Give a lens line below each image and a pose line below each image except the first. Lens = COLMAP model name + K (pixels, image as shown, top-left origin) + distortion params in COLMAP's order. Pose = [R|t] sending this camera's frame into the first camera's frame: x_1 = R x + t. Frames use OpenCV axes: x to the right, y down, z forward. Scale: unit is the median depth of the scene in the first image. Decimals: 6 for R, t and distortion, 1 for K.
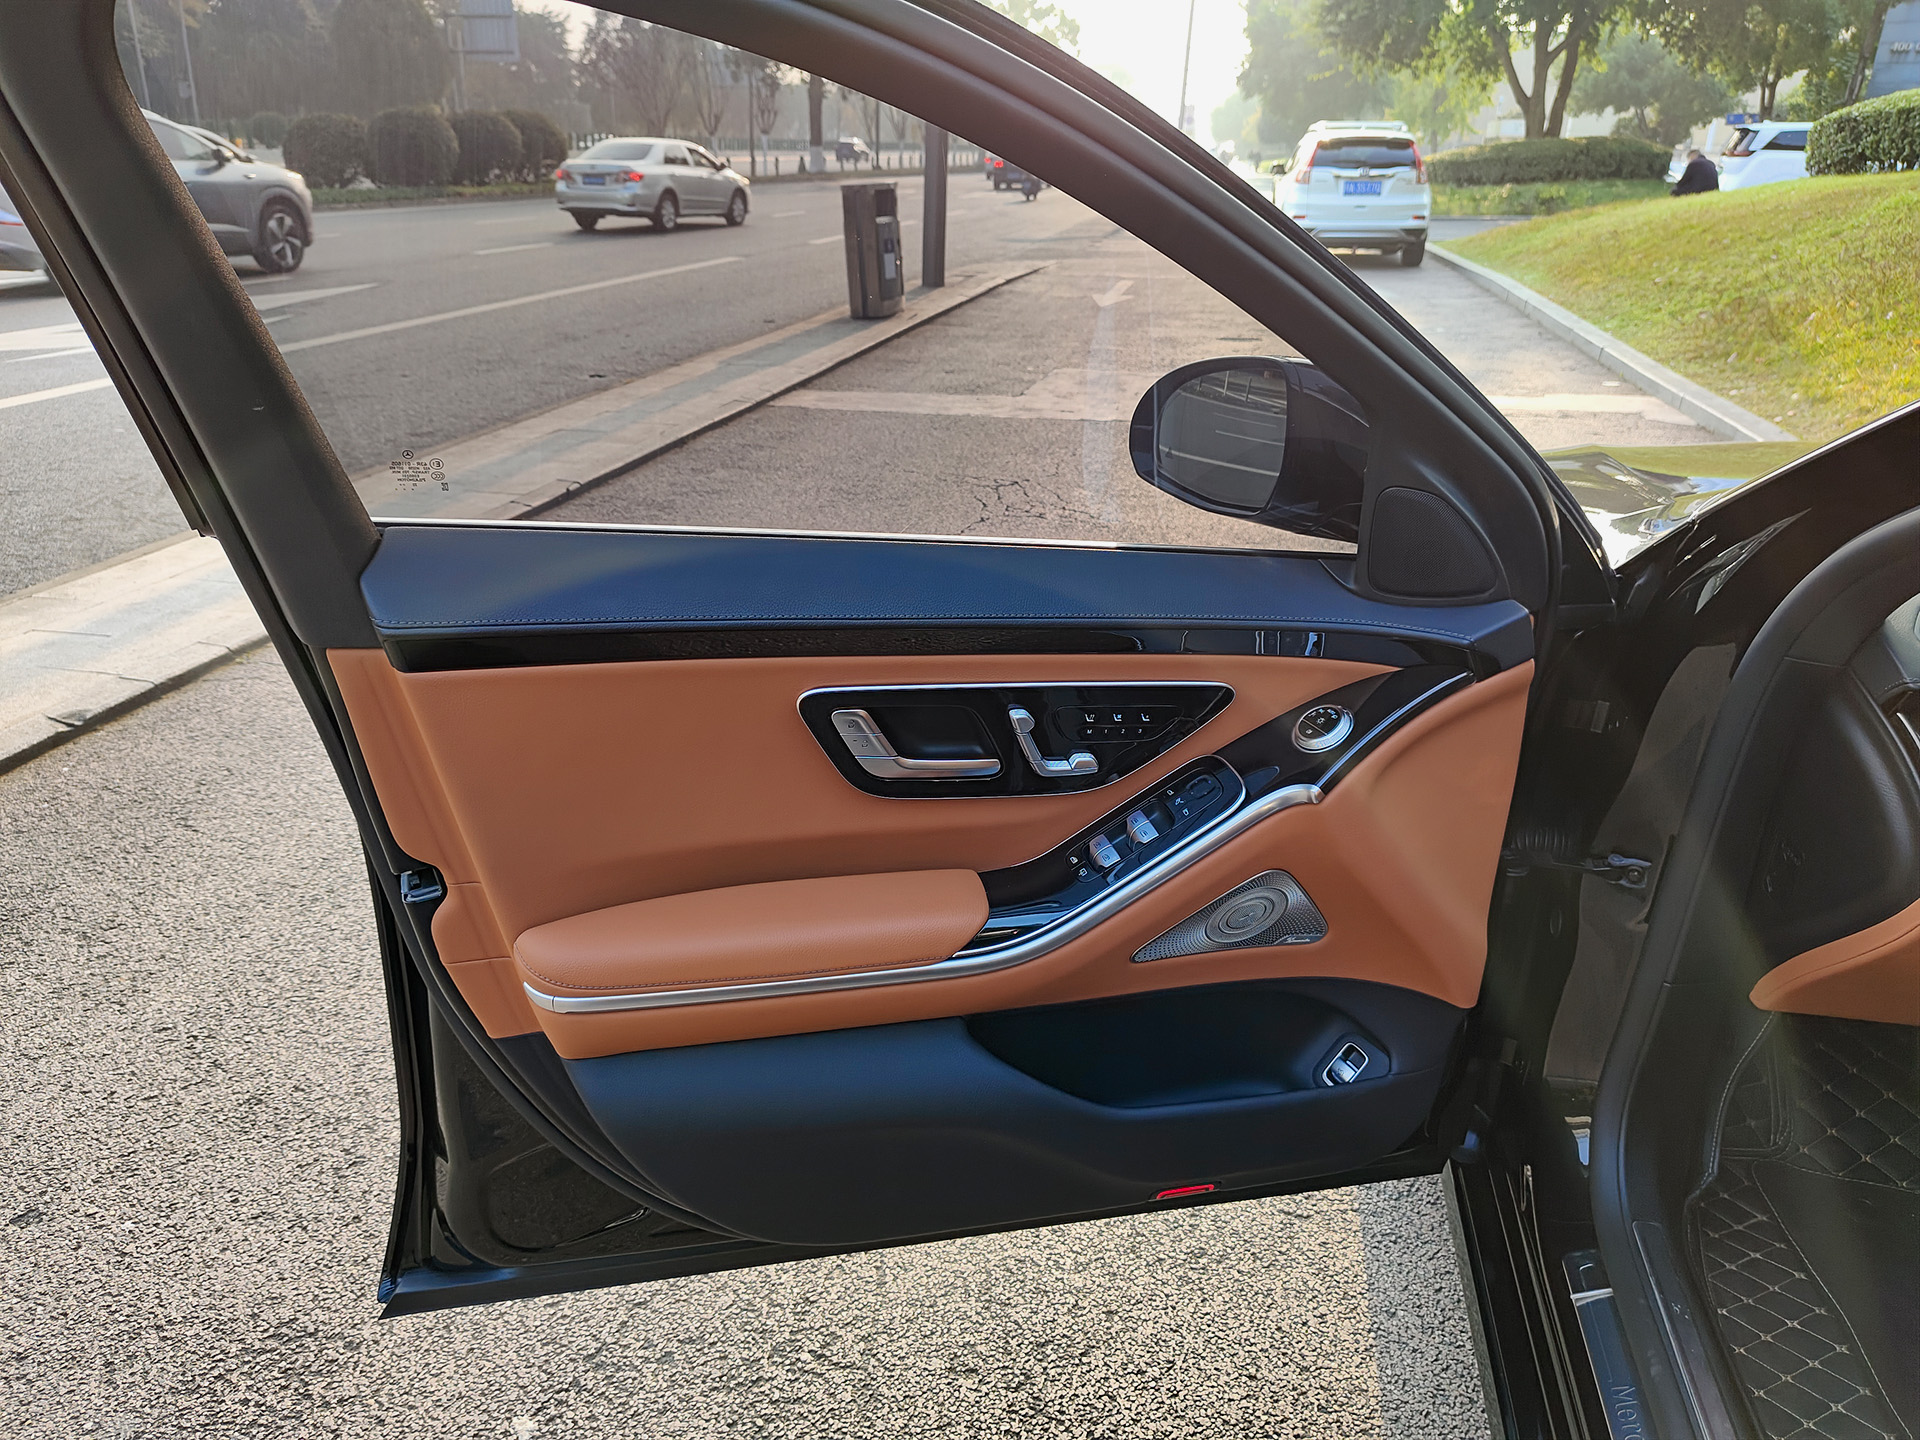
lens RADIAL K [[1362.4, 0, 958.1], [0, 1362.4, 727.5], [0, 0, 1]] dist [0.034939, -0.041481]
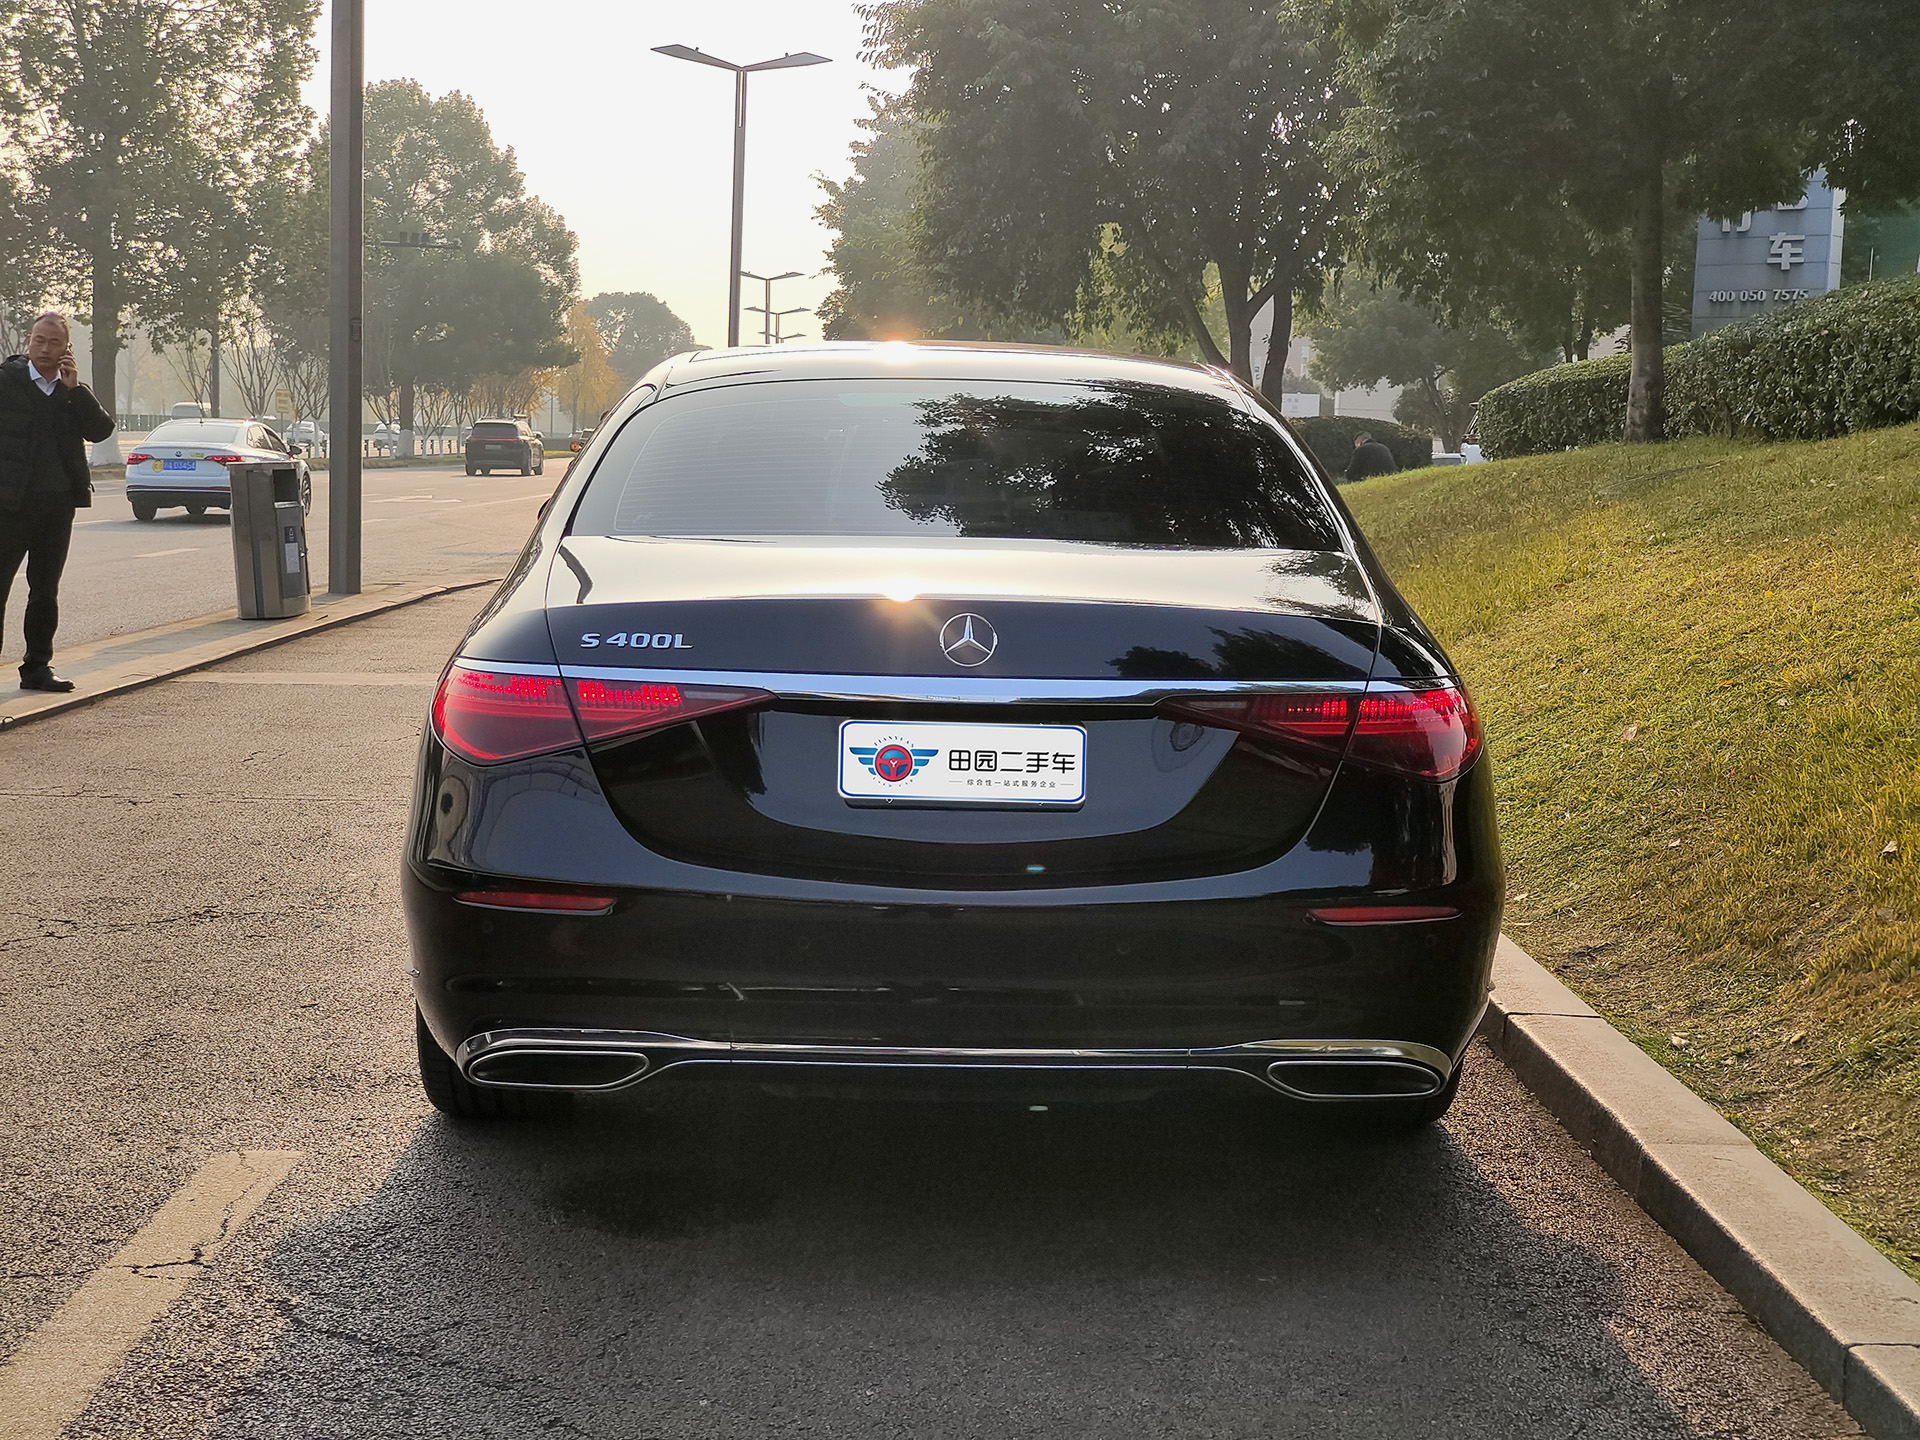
lens RADIAL K [[2652.1, 0, 957.9], [0, 2652.1, 721.0], [0, 0, 1]] dist [0.139117, 0.000000]
pose [[0.976599, -0.022161, 0.213925, -0.001807], [0.082931, 0.956559, -0.279496, 0.068519], [-0.198438, 0.290696, 0.936012, -0.158988]]
